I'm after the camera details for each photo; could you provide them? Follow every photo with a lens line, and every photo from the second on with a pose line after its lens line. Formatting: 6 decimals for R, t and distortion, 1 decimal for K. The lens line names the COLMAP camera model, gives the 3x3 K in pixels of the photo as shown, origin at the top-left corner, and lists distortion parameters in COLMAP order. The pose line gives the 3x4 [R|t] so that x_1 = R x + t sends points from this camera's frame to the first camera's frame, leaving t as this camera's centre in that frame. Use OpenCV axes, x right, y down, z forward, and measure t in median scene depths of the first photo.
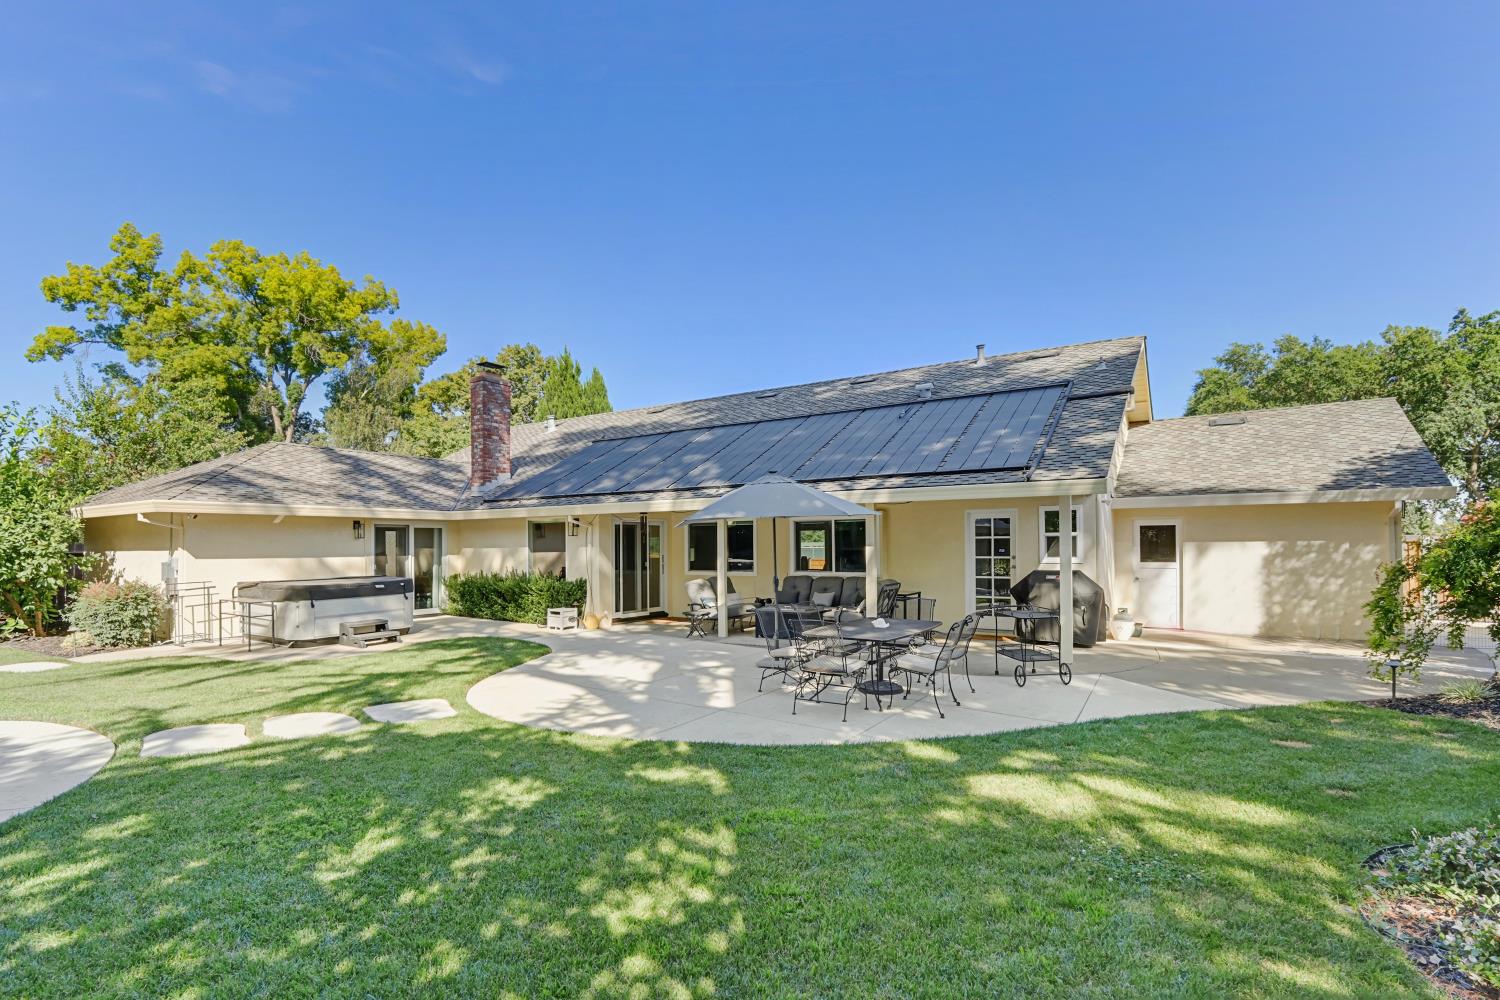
lens RADIAL K [[720.0, 0, 727.9], [0, 720.0, 538.0], [0, 0, 1]] dist [0.010908, 0.000706]
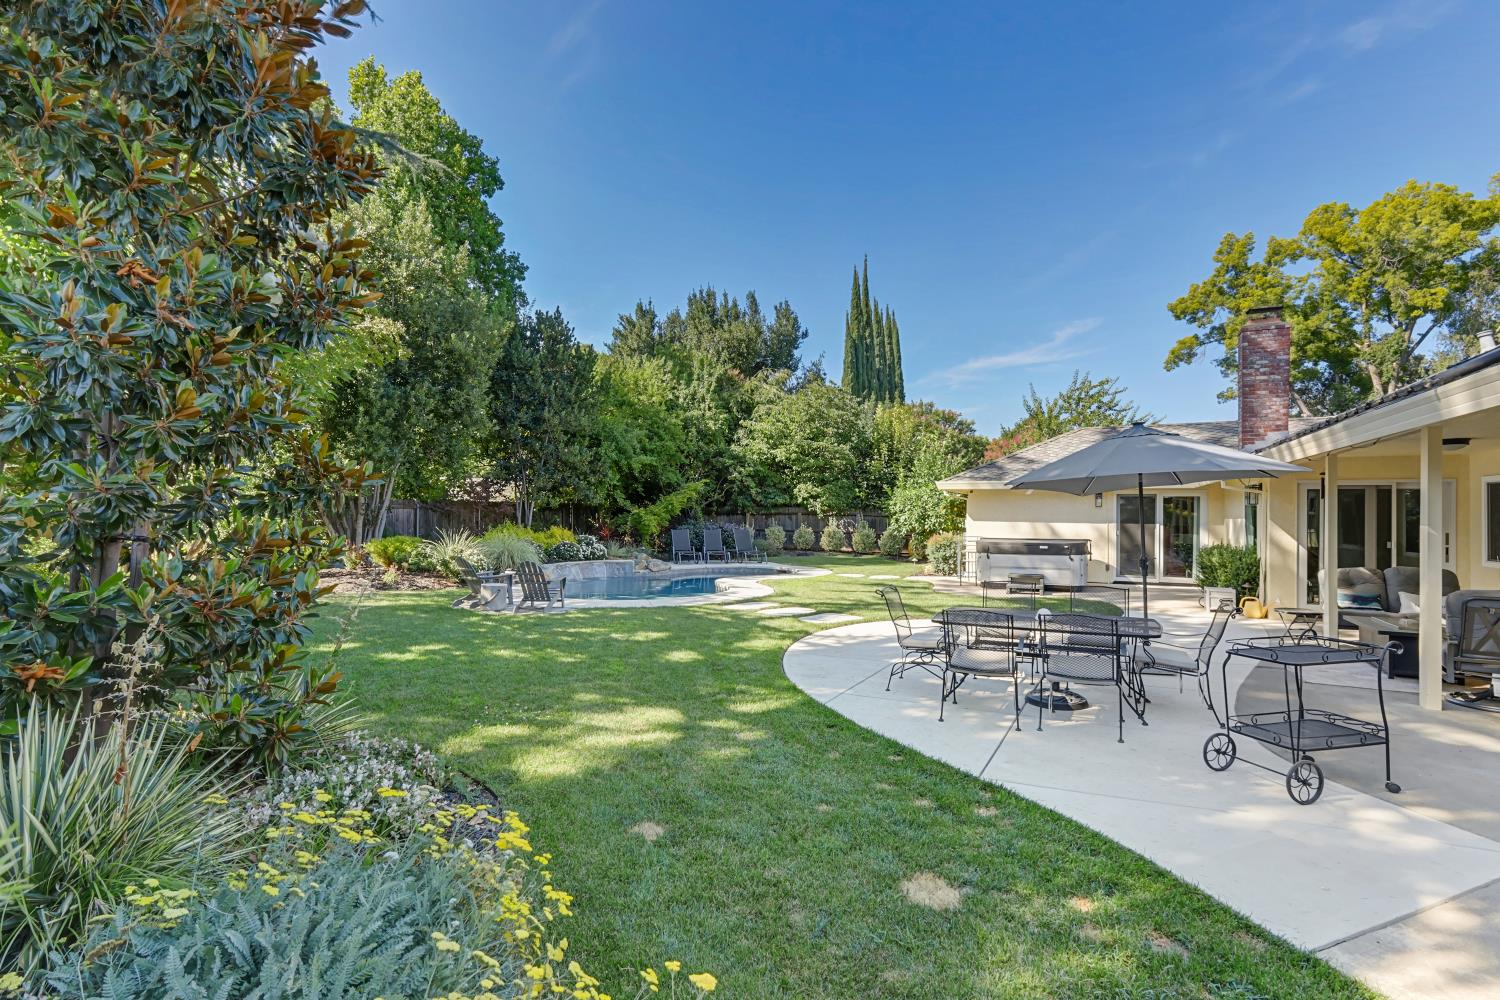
lens RADIAL K [[687.7, 0, 745.5], [0, 687.7, 508.9], [0, 0, 1]] dist [0.001643, 0.005540]
pose [[0.120981, 0.003184, -0.992650, 0.444906], [-0.000541, 0.999995, 0.003142, 0.001866], [0.992655, 0.000157, 0.120982, 0.297612]]
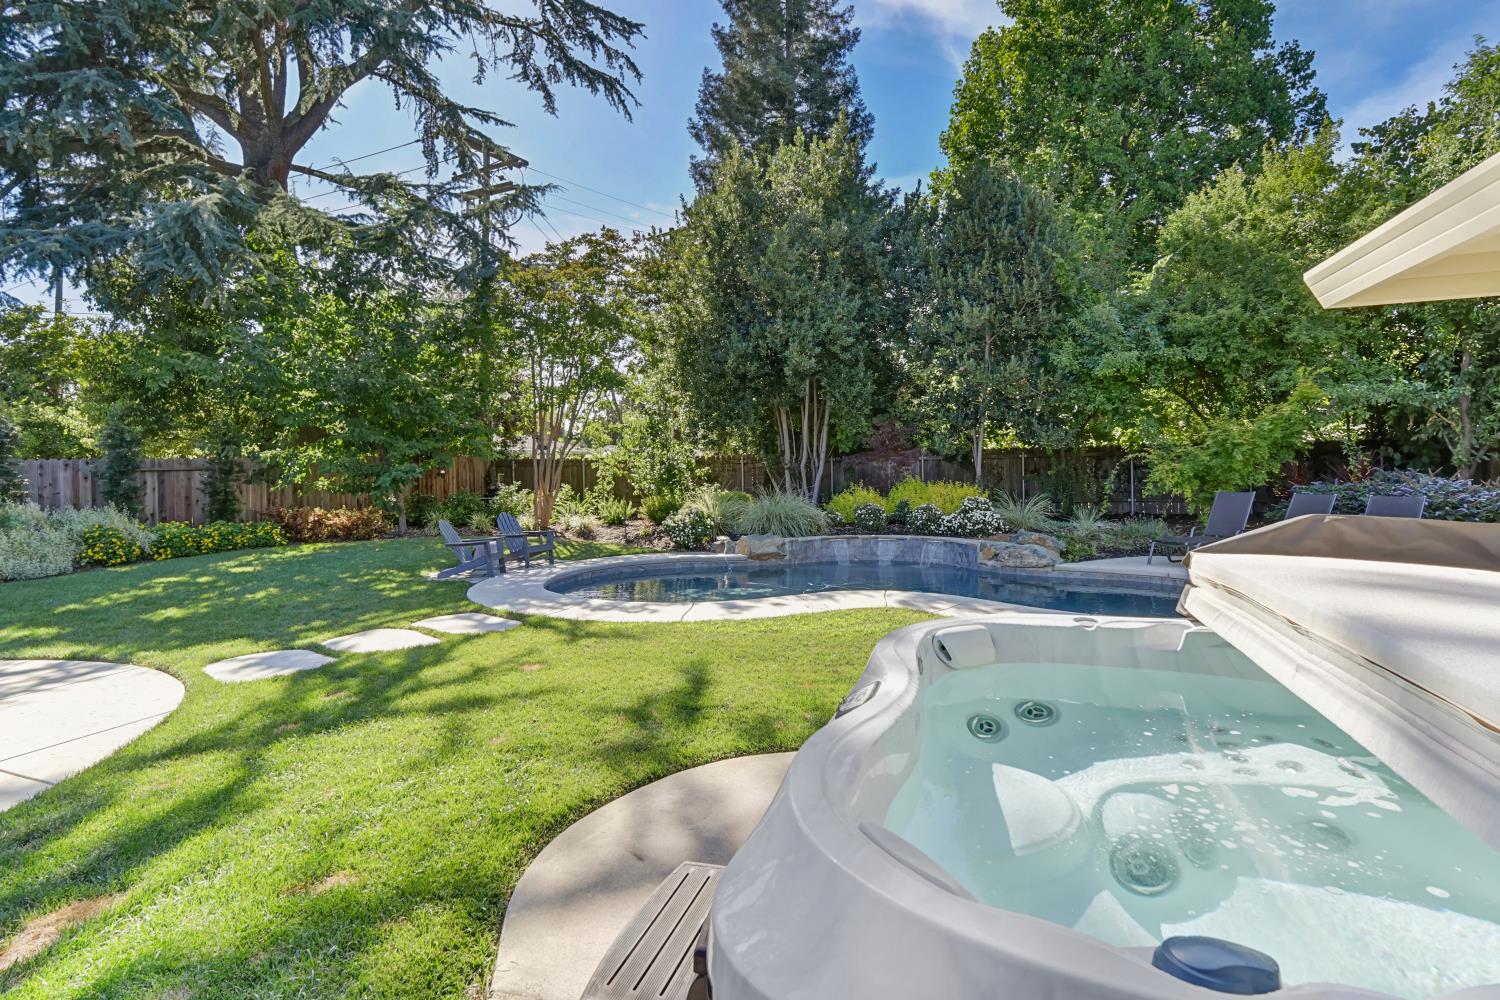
lens RADIAL K [[711.9, 0, 753.5], [0, 711.9, 476.0], [0, 0, 1]] dist [0.009486, 0.000840]
pose [[-0.964586, 0.025385, -0.262543, -0.350515], [0.024856, 0.999677, 0.005333, 0.018647], [0.262594, -0.001382, -0.964905, 0.873270]]
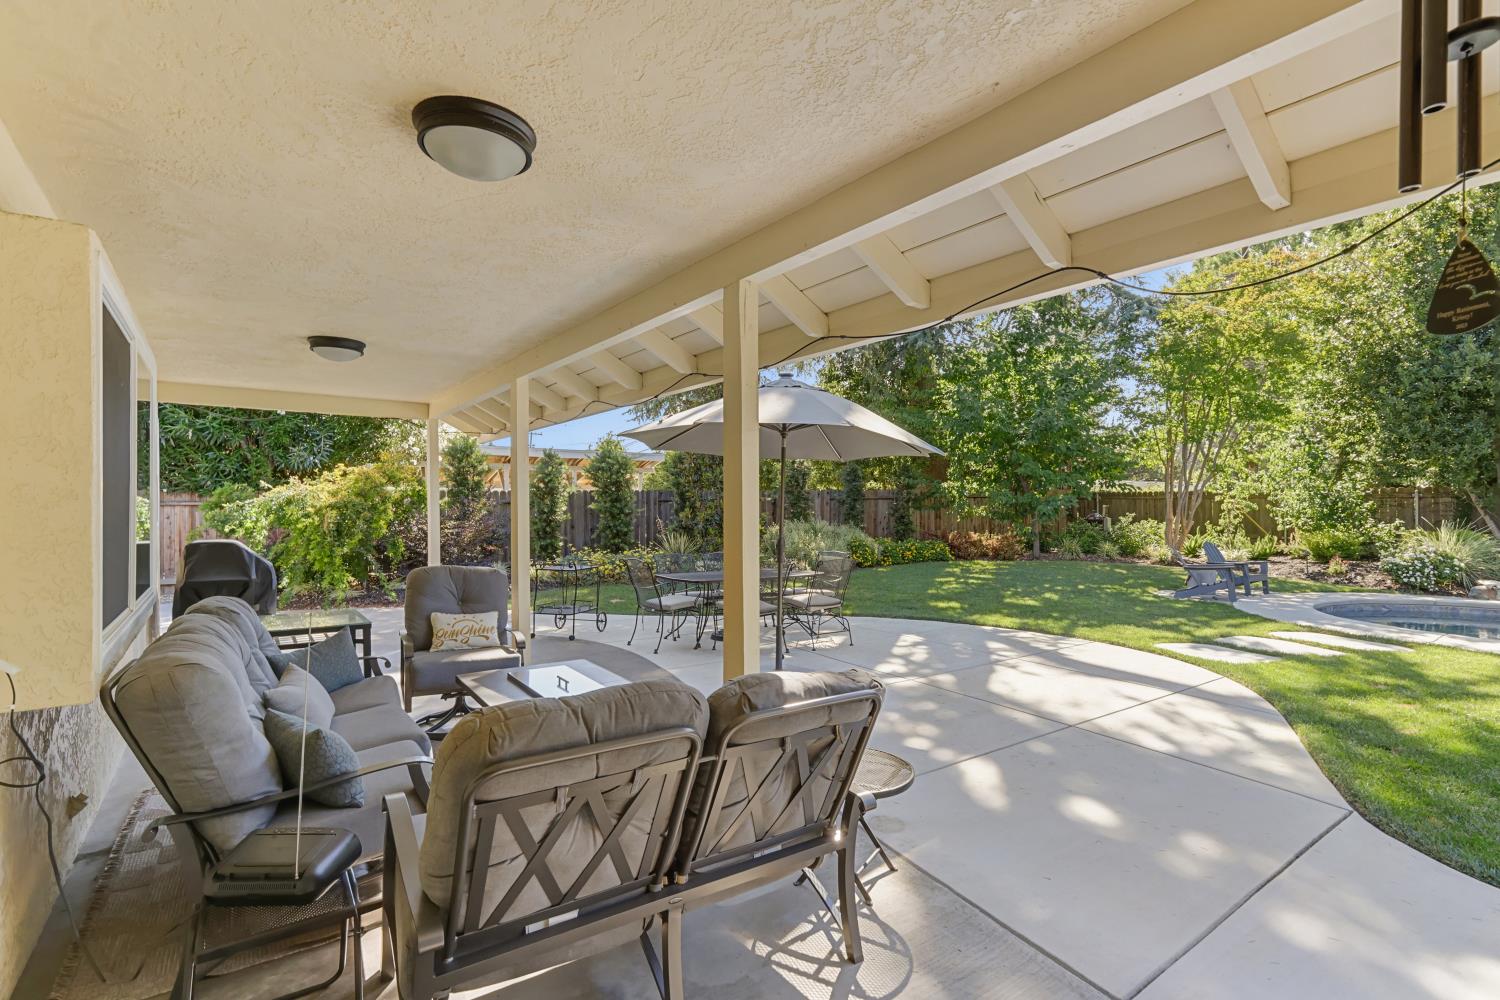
lens RADIAL K [[687.7, 0, 745.5], [0, 687.7, 508.9], [0, 0, 1]] dist [0.001643, 0.005540]
pose [[-0.941479, 0.006896, 0.337001, -0.073876], [0.005221, 0.999969, -0.005878, 0.020662], [-0.337031, -0.003774, -0.941486, 0.964470]]
